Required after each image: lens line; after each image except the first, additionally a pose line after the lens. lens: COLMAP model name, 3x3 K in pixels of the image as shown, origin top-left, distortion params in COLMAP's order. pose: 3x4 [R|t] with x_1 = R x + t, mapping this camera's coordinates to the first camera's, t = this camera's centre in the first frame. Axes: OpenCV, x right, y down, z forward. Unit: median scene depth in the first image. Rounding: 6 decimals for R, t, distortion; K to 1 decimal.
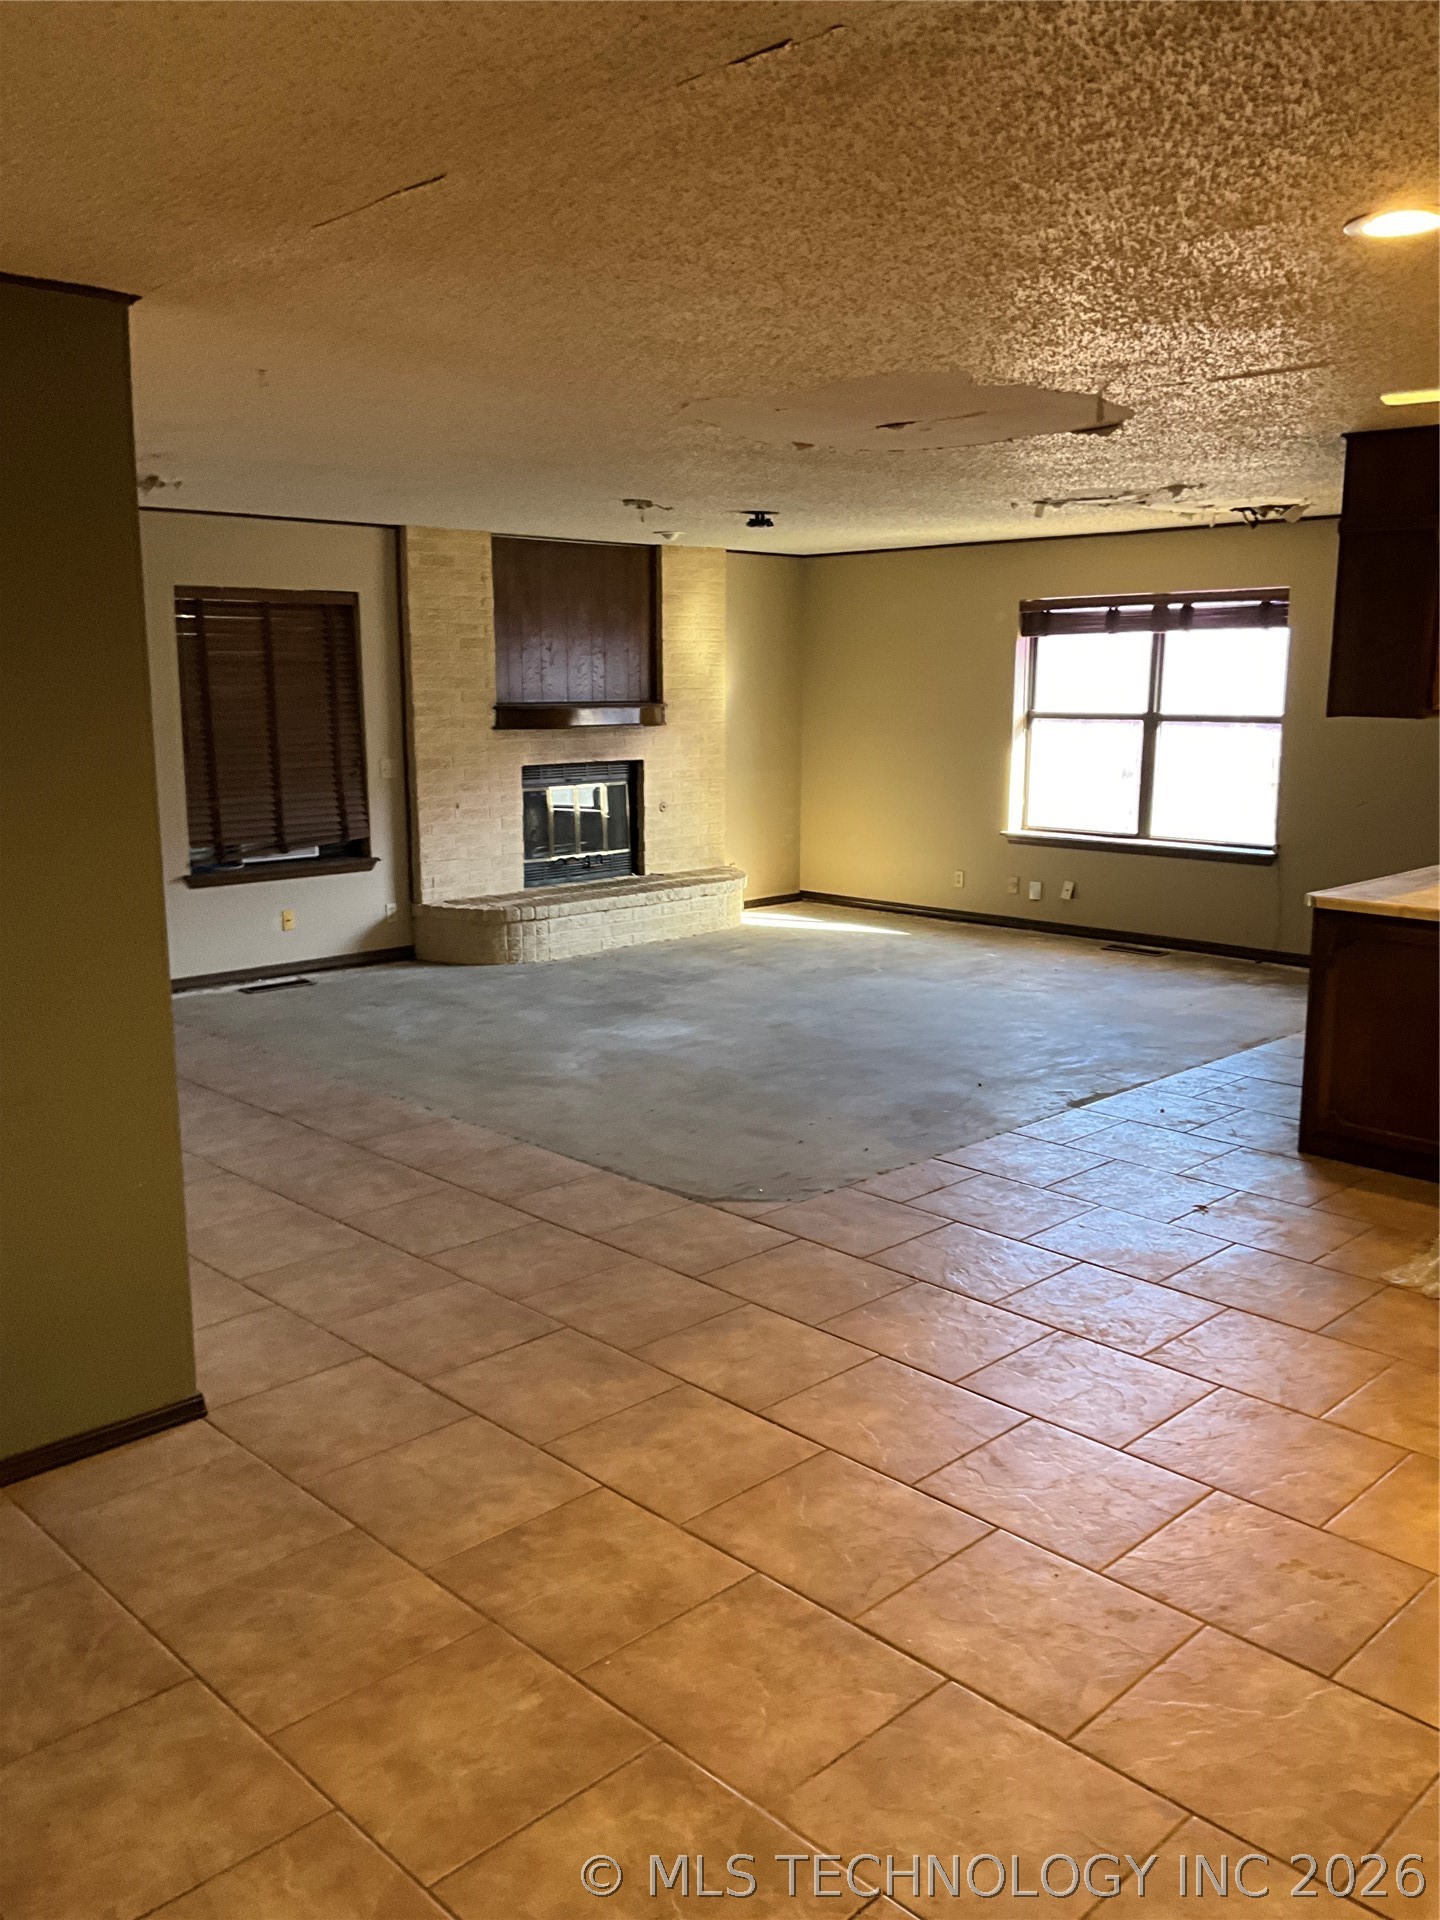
lens RADIAL K [[1575.6, 0, 720.0], [0, 1575.6, 960.0], [0, 0, 1]] dist [0.012032, -0.035862]
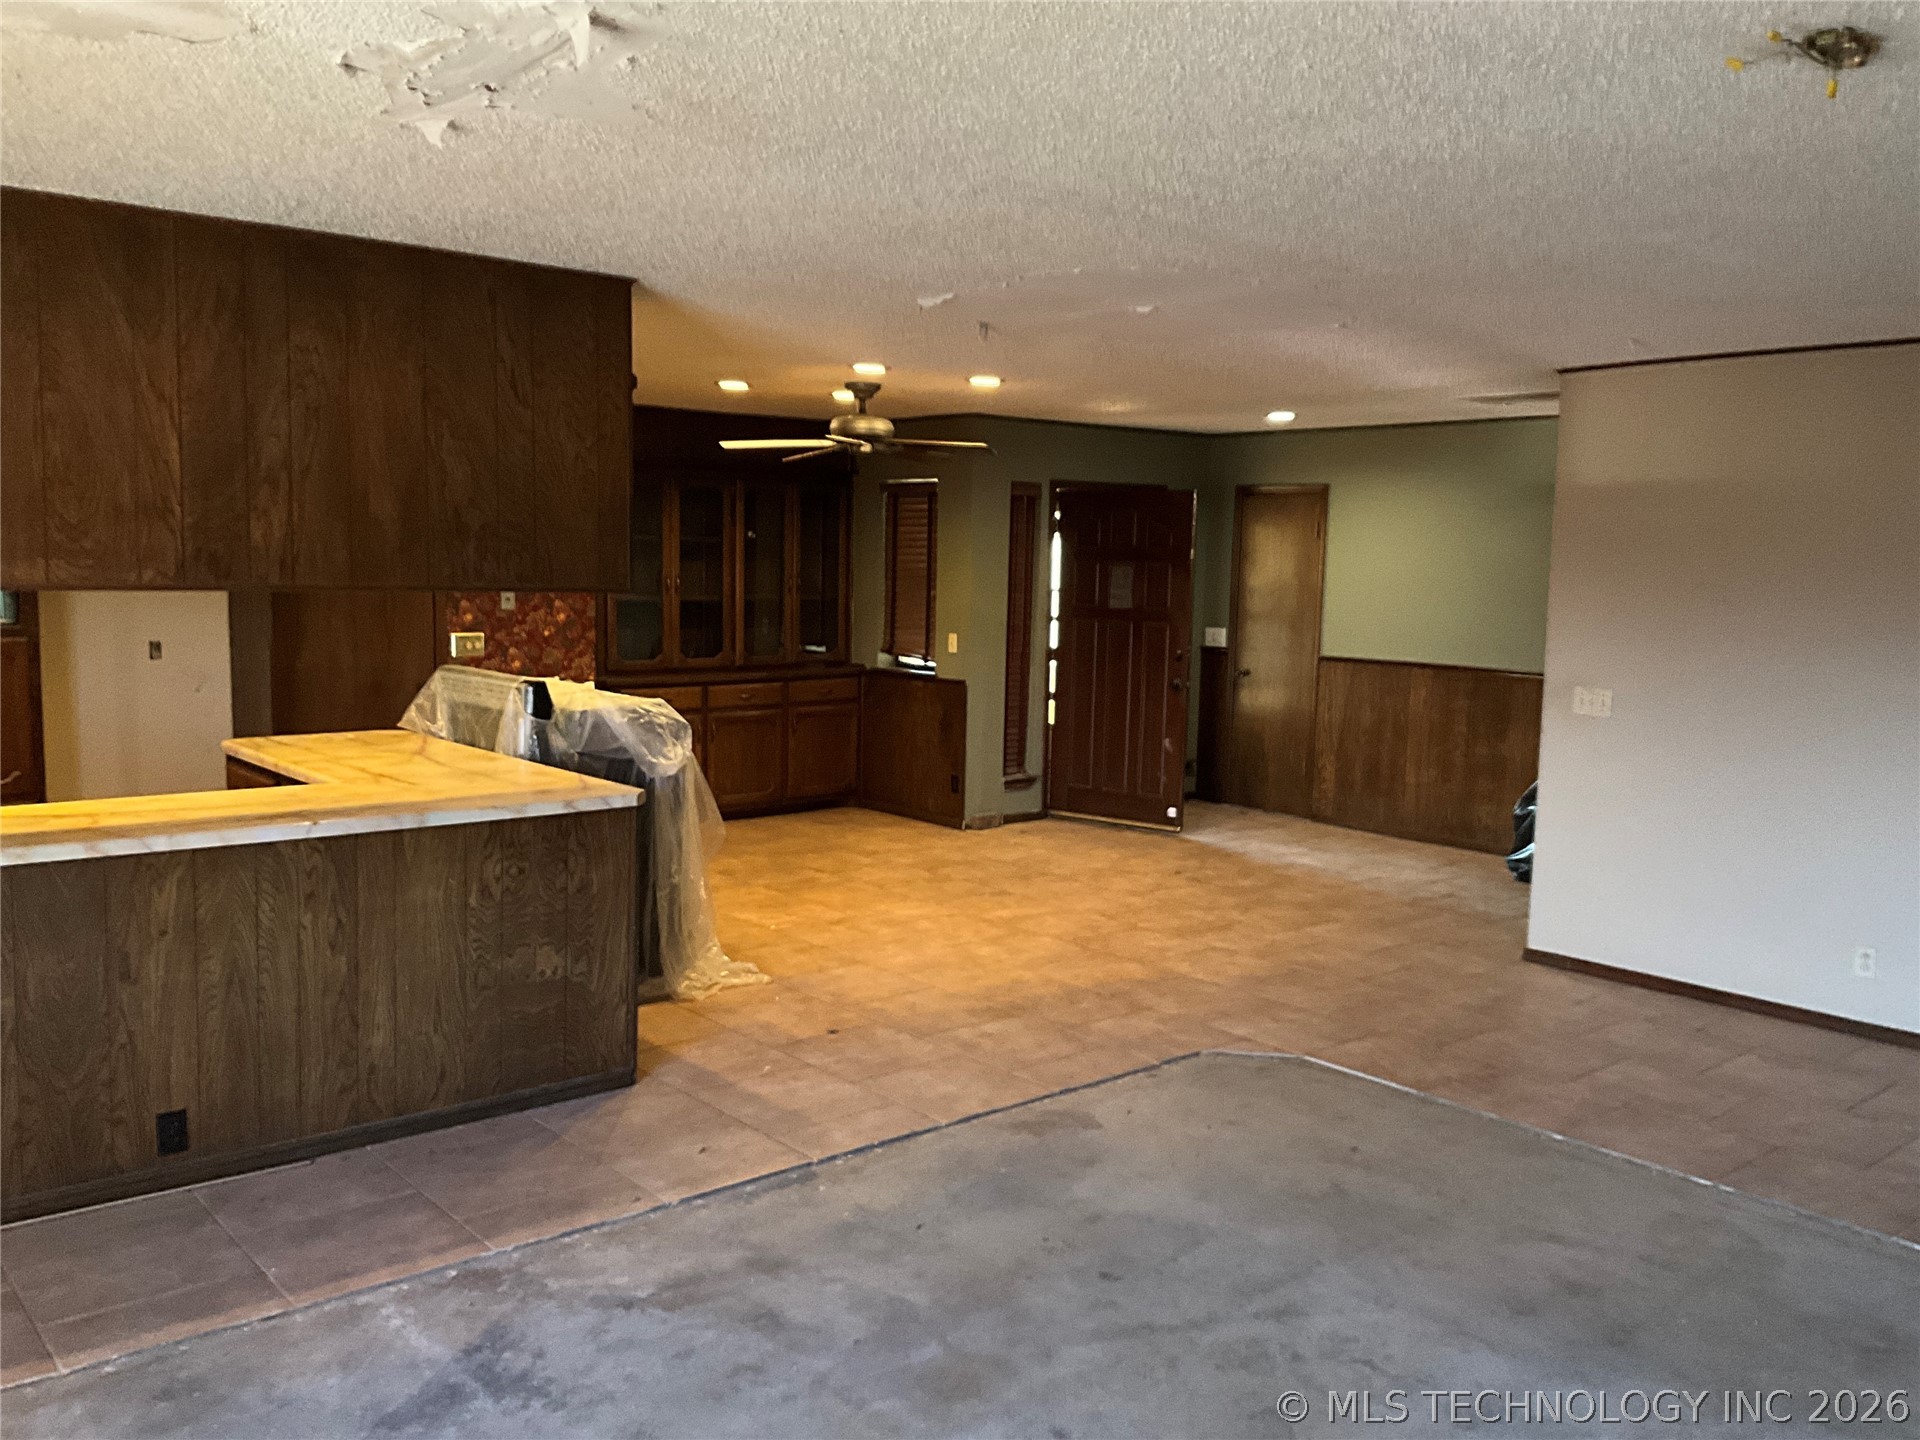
lens RADIAL K [[1575.6, 0, 960.0], [0, 1575.6, 720.0], [0, 0, 1]] dist [0.012032, -0.035862]
pose [[-0.997174, -0.030423, 0.068694, 0.171771], [-0.009394, 0.957657, 0.287758, -0.417827], [-0.074540, 0.286299, -0.955237, 2.310182]]
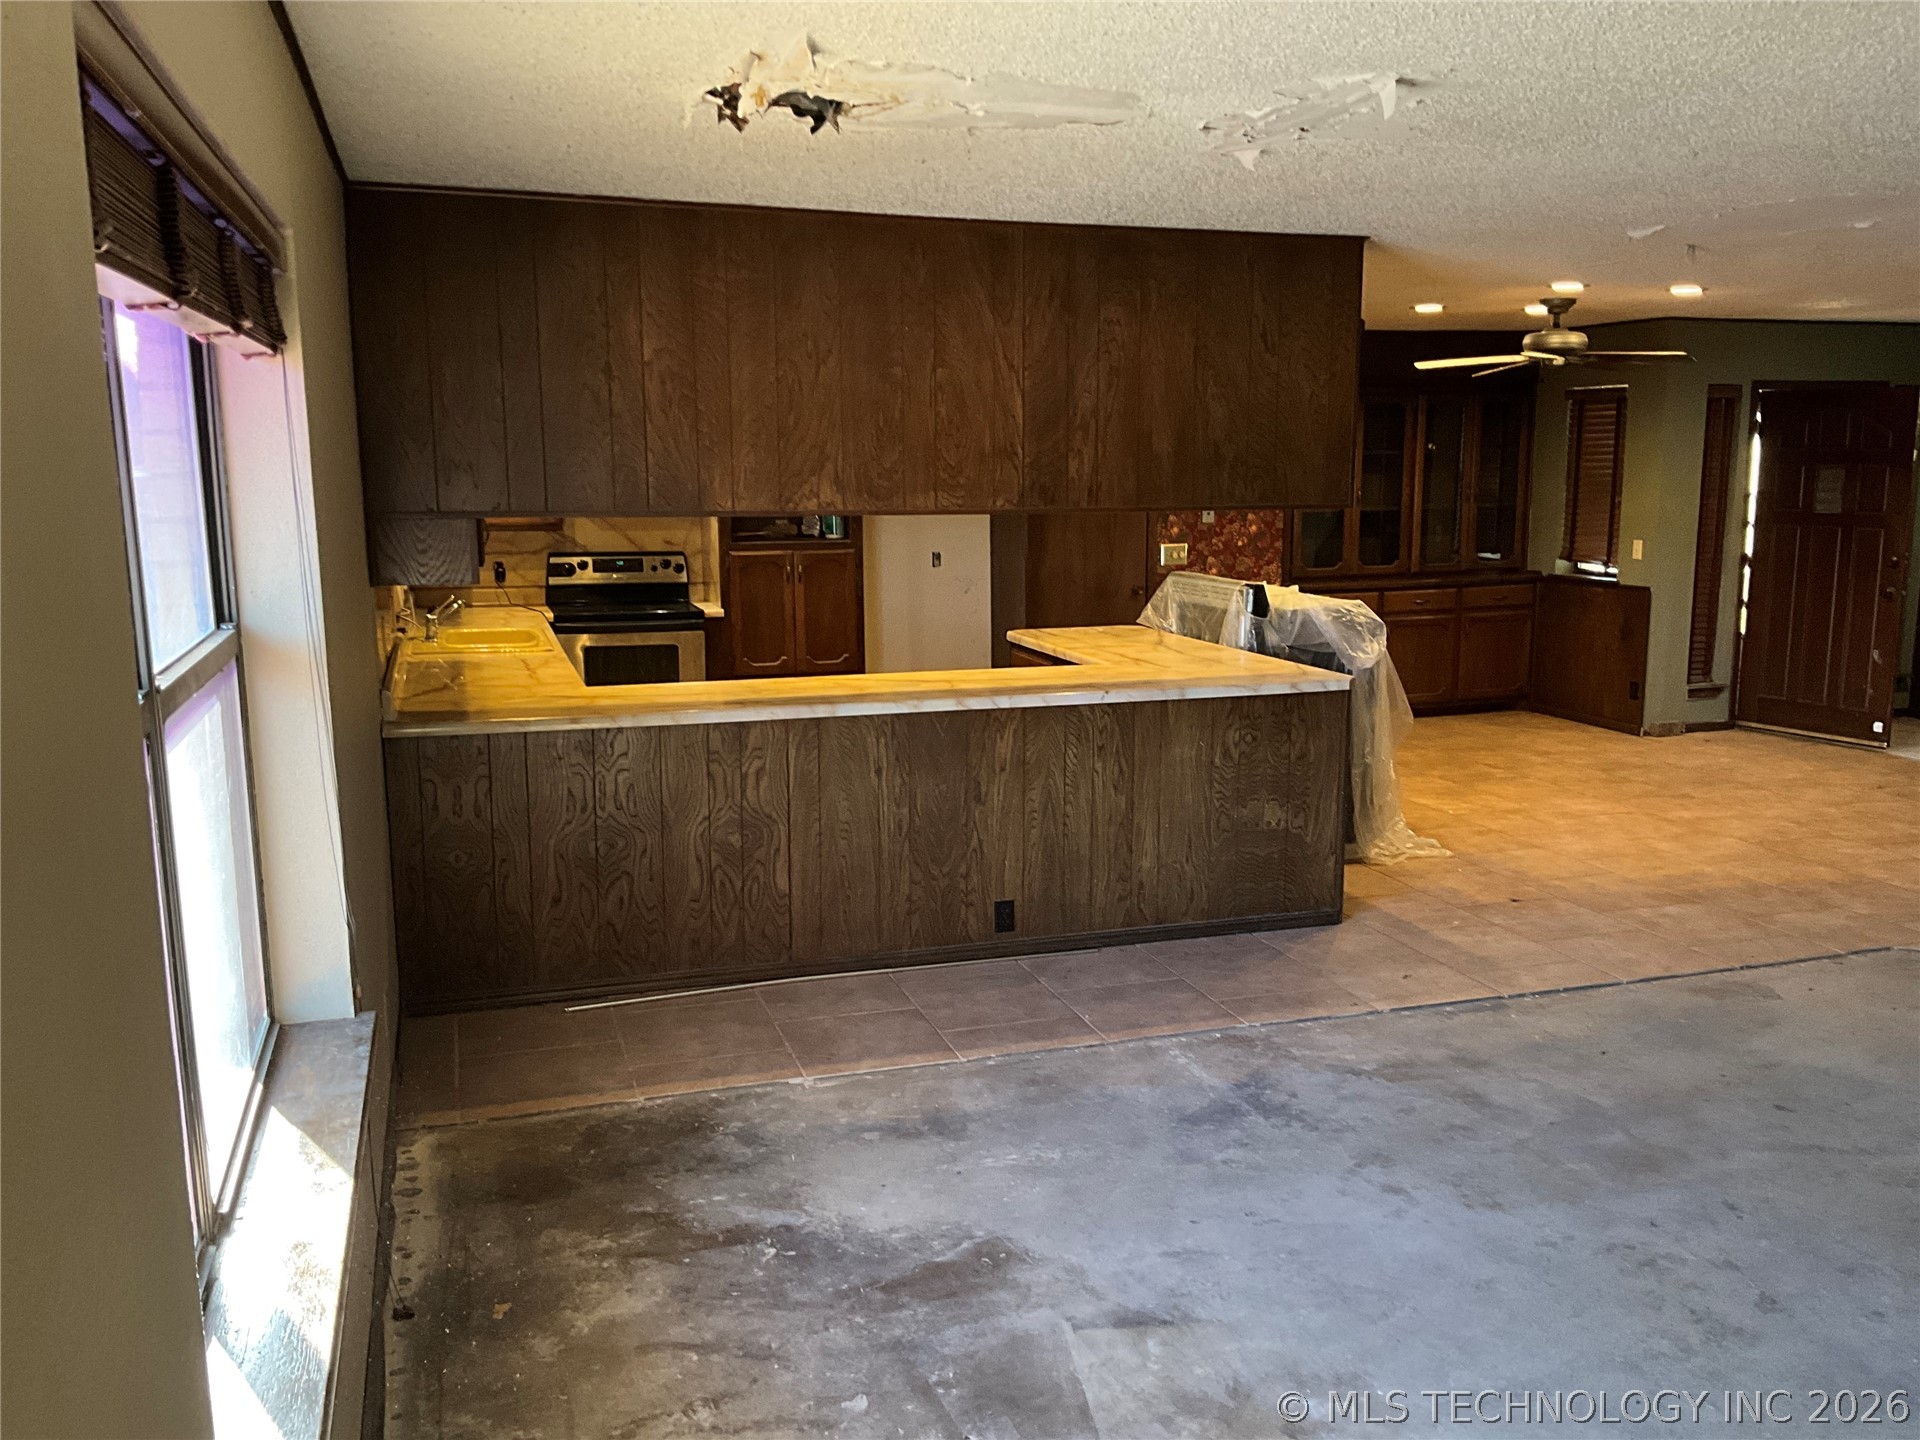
lens RADIAL K [[1579.7, 0, 958.2], [0, 1579.7, 723.4], [0, 0, 1]] dist [0.116266, -0.262992]
pose [[-0.893314, -0.071142, 0.443766, 0.175023], [0.087766, 0.940768, 0.327494, -0.472865], [-0.440779, 0.331502, -0.834158, 2.537061]]
